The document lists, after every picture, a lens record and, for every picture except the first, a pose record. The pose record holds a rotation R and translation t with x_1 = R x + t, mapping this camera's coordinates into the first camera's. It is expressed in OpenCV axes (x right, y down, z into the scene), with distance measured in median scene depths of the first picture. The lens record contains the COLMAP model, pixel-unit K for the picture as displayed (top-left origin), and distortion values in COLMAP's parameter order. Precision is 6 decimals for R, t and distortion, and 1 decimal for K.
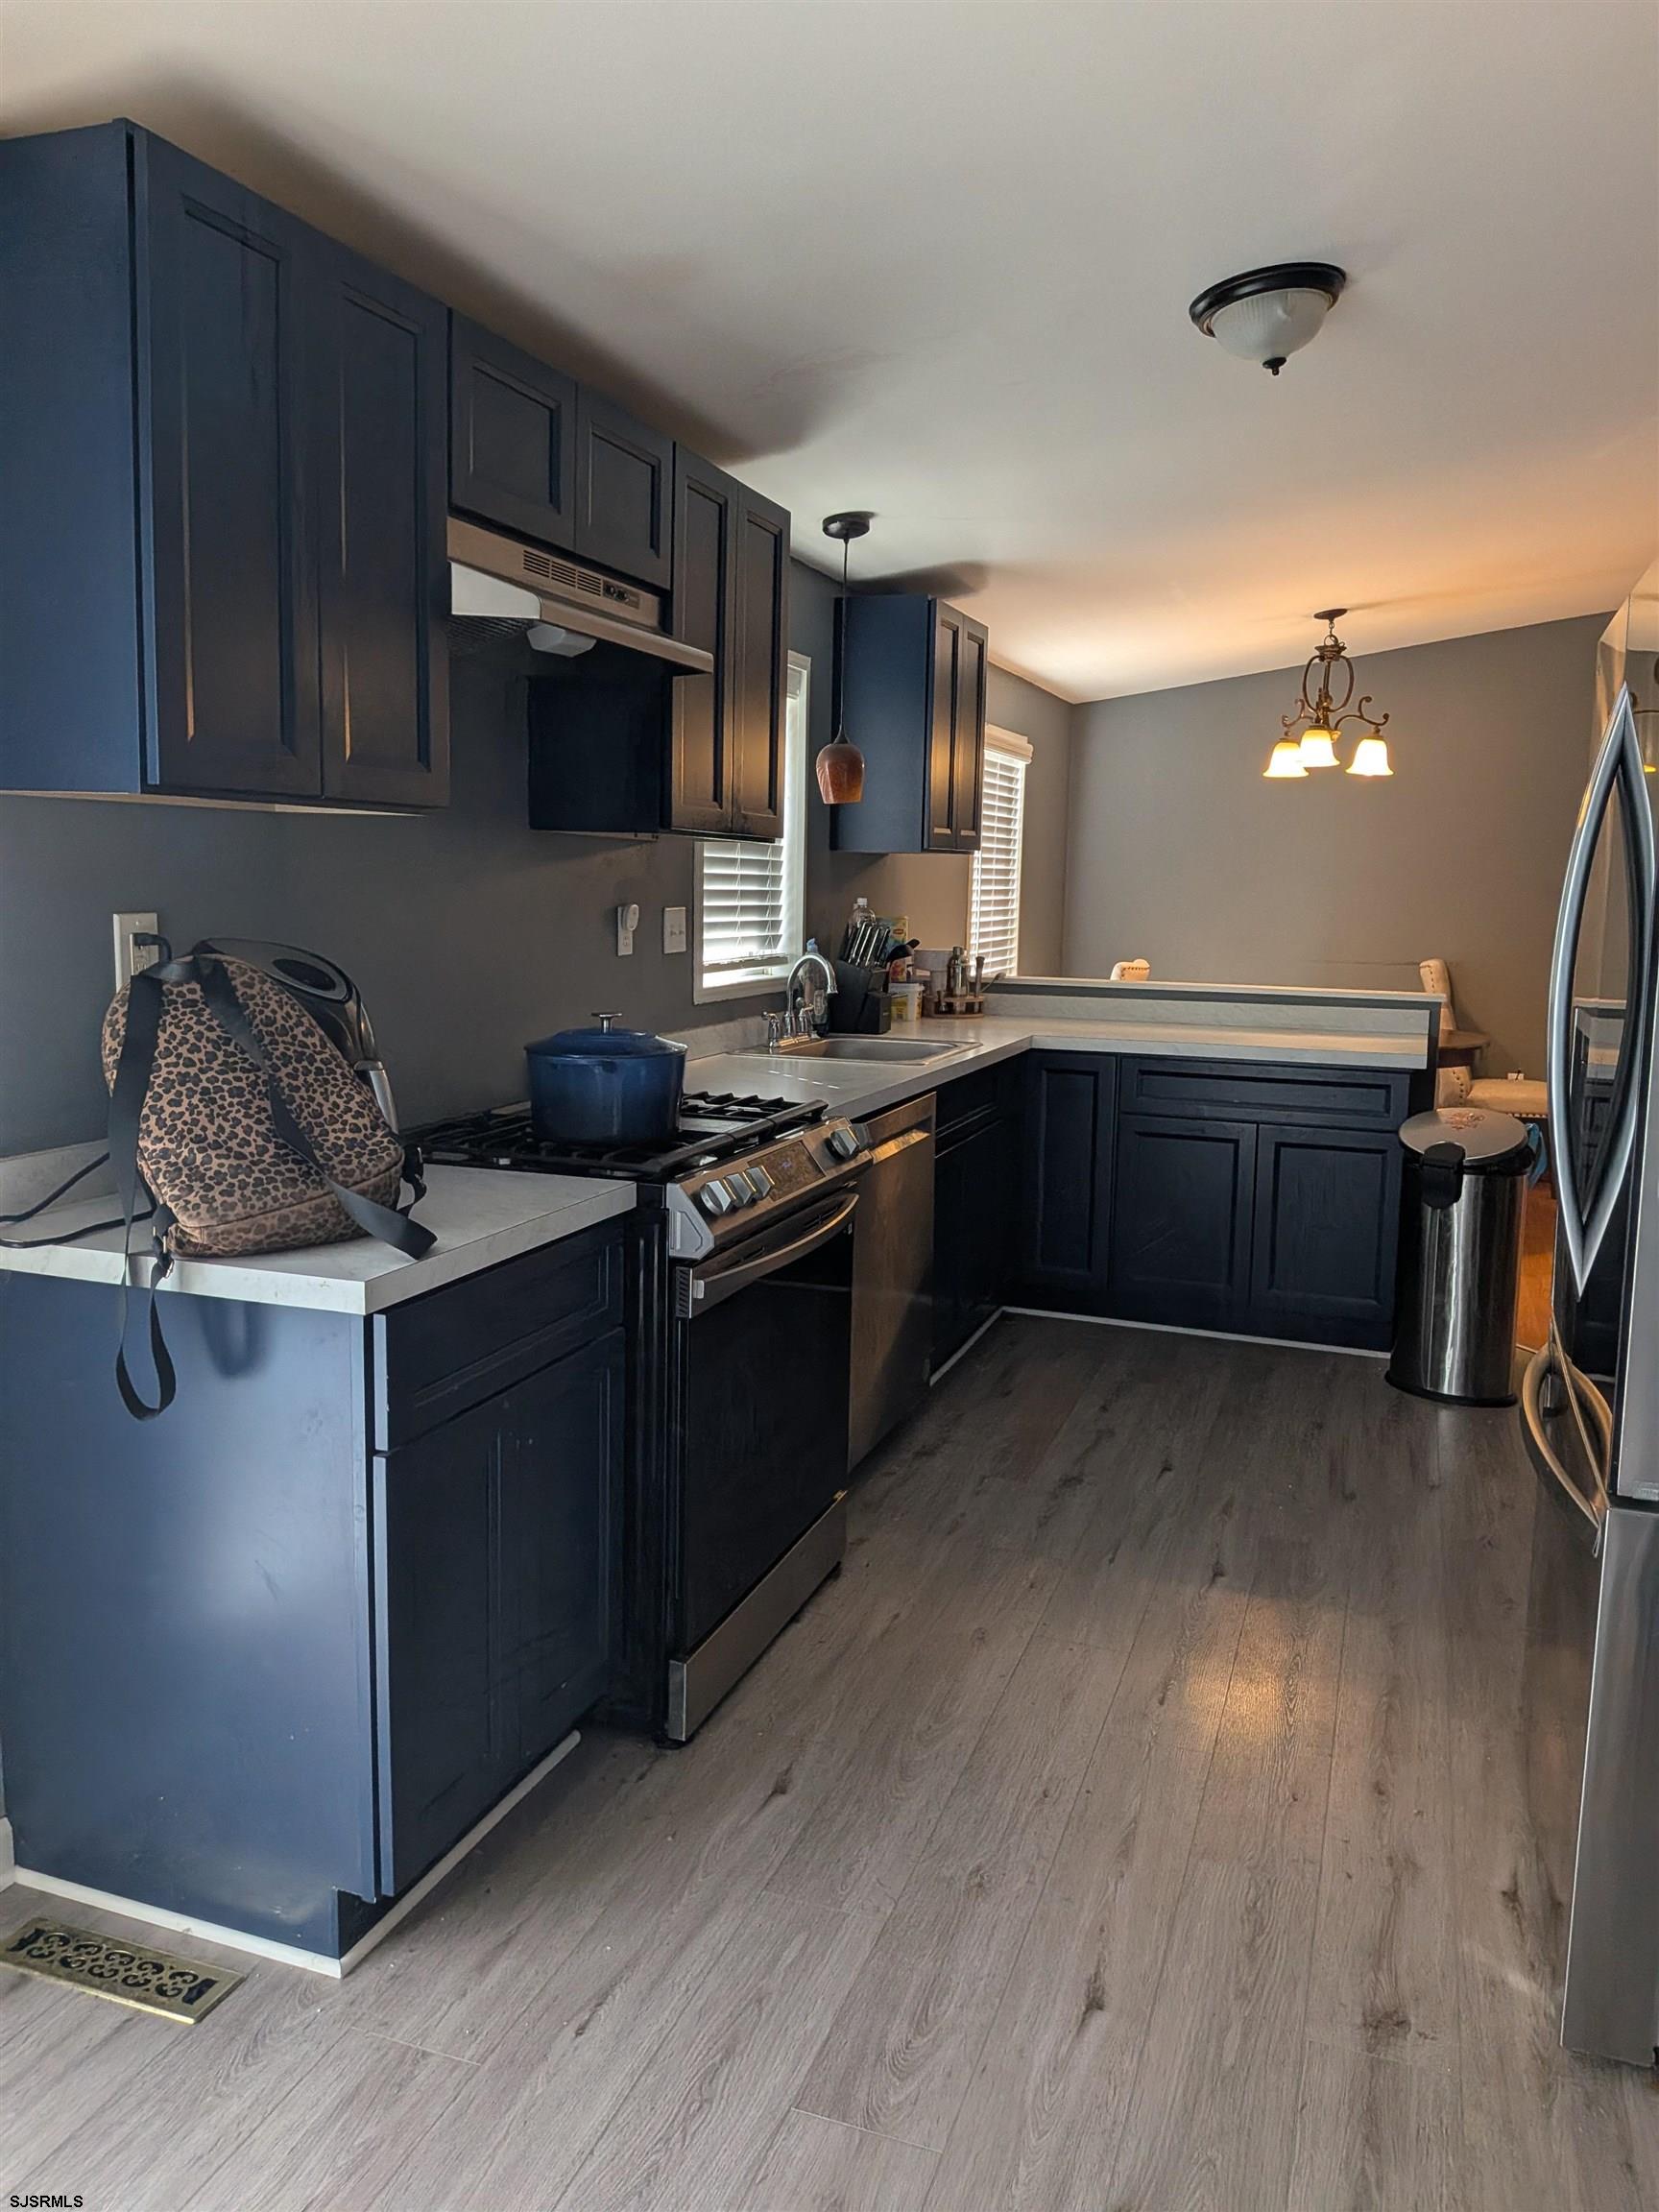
lens RADIAL K [[1589.1, 0, 844.3], [0, 1589.1, 1105.2], [0, 0, 1]] dist [0.038871, -0.052828]
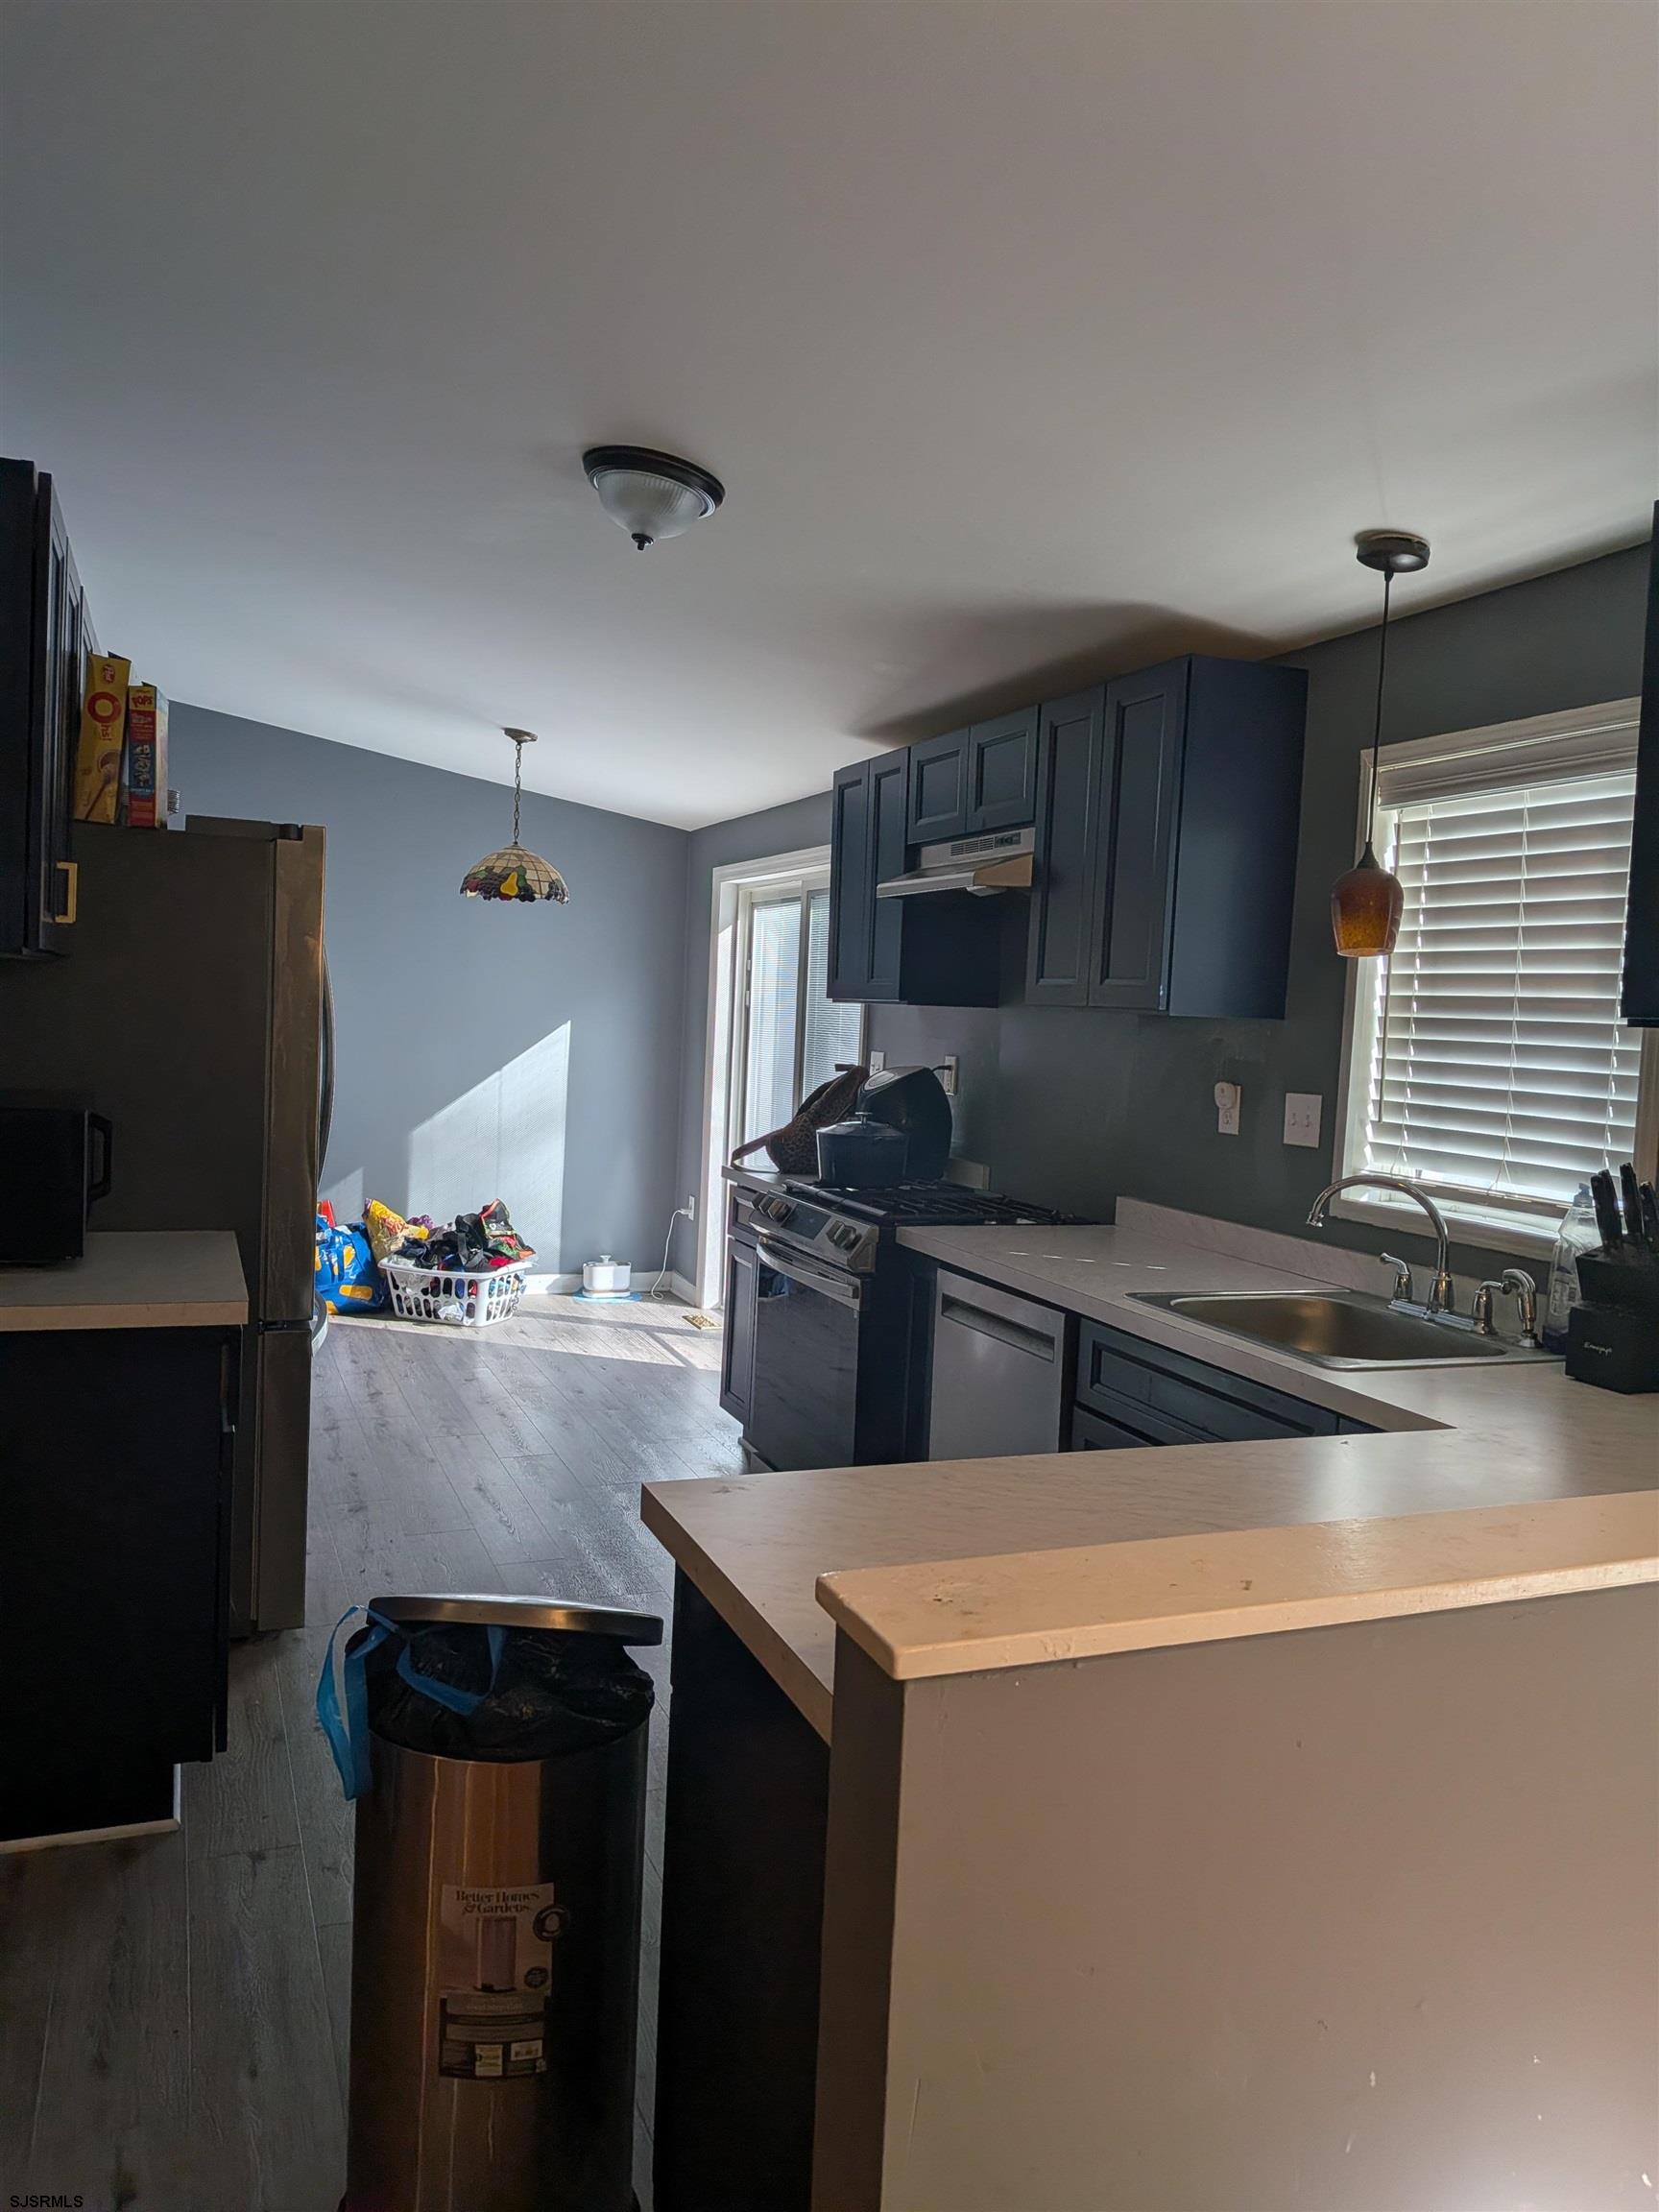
lens RADIAL K [[1589.1, 0, 844.3], [0, 1589.1, 1105.2], [0, 0, 1]] dist [0.038871, -0.052828]
pose [[-0.742999, -0.018591, -0.669035, 0.885706], [-0.161704, 0.974987, 0.152488, -0.279508], [0.649465, 0.221484, -0.727420, 1.948992]]
